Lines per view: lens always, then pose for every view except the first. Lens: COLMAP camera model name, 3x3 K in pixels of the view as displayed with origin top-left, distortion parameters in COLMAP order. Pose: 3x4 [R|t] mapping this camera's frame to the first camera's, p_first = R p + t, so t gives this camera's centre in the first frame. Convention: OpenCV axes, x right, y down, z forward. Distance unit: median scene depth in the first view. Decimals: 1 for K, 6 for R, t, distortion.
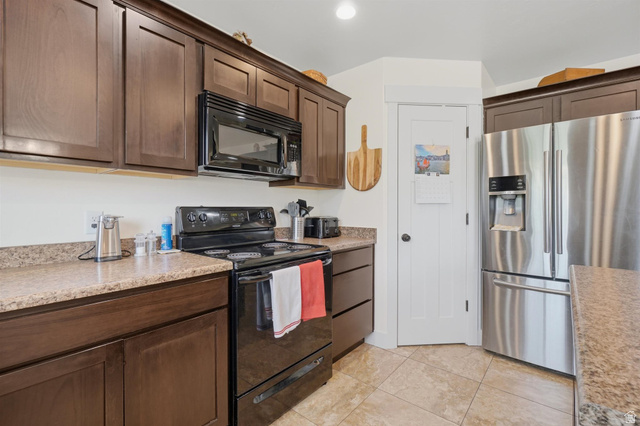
lens RADIAL K [[289.6, 0, 316.2], [0, 289.6, 209.4], [0, 0, 1]] dist [0.000715, 0.000047]
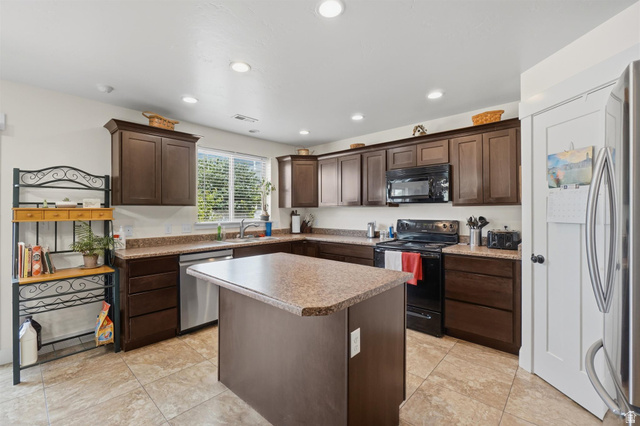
lens RADIAL K [[275.2, 0, 320.0], [0, 275.2, 213.0], [0, 0, 1]] dist [-0.002371, -0.000453]
pose [[-0.024013, 0.007949, -0.999680, 1.285492], [-0.004313, 0.999958, 0.008055, -0.056350], [0.999702, 0.004505, -0.023978, 0.353629]]
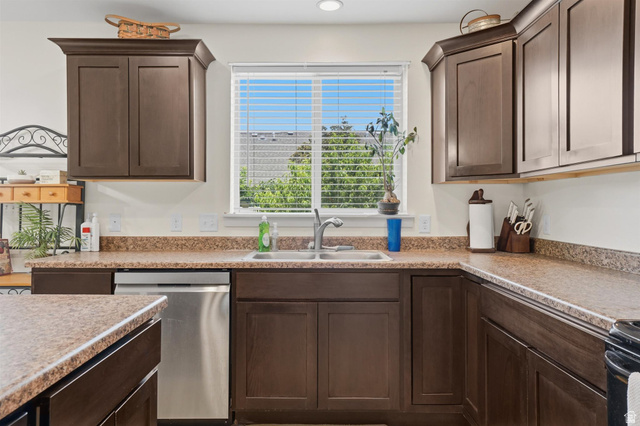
lens RADIAL K [[427.4, 0, 320.0], [0, 427.4, 213.0], [0, 0, 1]] dist [-0.002940, -0.001199]
pose [[-0.752712, 0.003910, -0.658338, 0.340642], [-0.008037, 0.999853, 0.015128, -0.007081], [0.658301, 0.016679, -0.752570, 0.760328]]
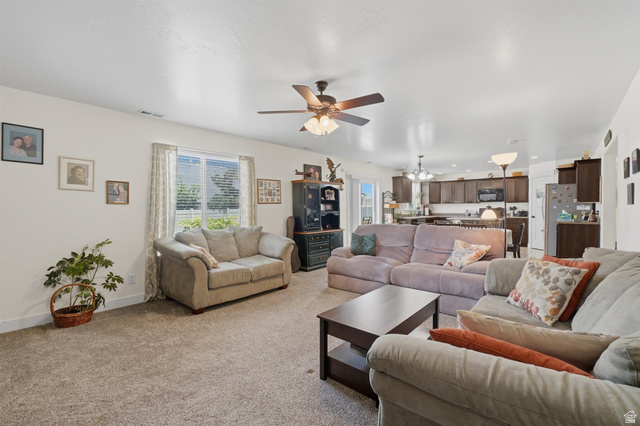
lens RADIAL K [[275.2, 0, 320.0], [0, 275.2, 213.0], [0, 0, 1]] dist [-0.002371, -0.000453]
pose [[-0.036962, 0.010256, -0.999264, 3.896619], [-0.003930, 0.999938, 0.010409, 0.031897], [0.999309, 0.004312, -0.036919, -1.485328]]
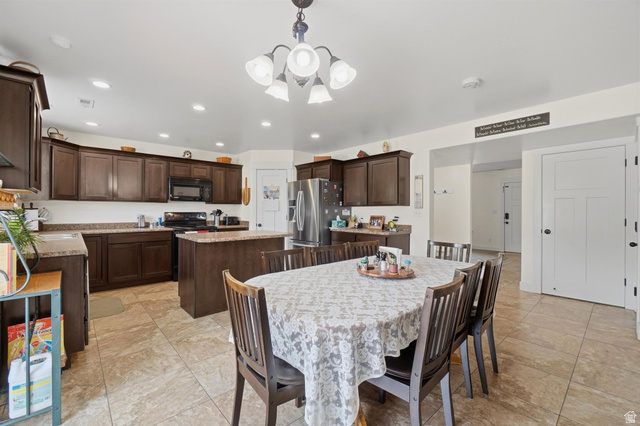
lens RADIAL K [[275.2, 0, 320.0], [0, 275.2, 213.0], [0, 0, 1]] dist [-0.002371, -0.000453]
pose [[0.995304, -0.002791, -0.096755, 1.106408], [0.002339, 0.999986, -0.004787, 0.012276], [0.096767, 0.004538, 0.995297, -1.326823]]
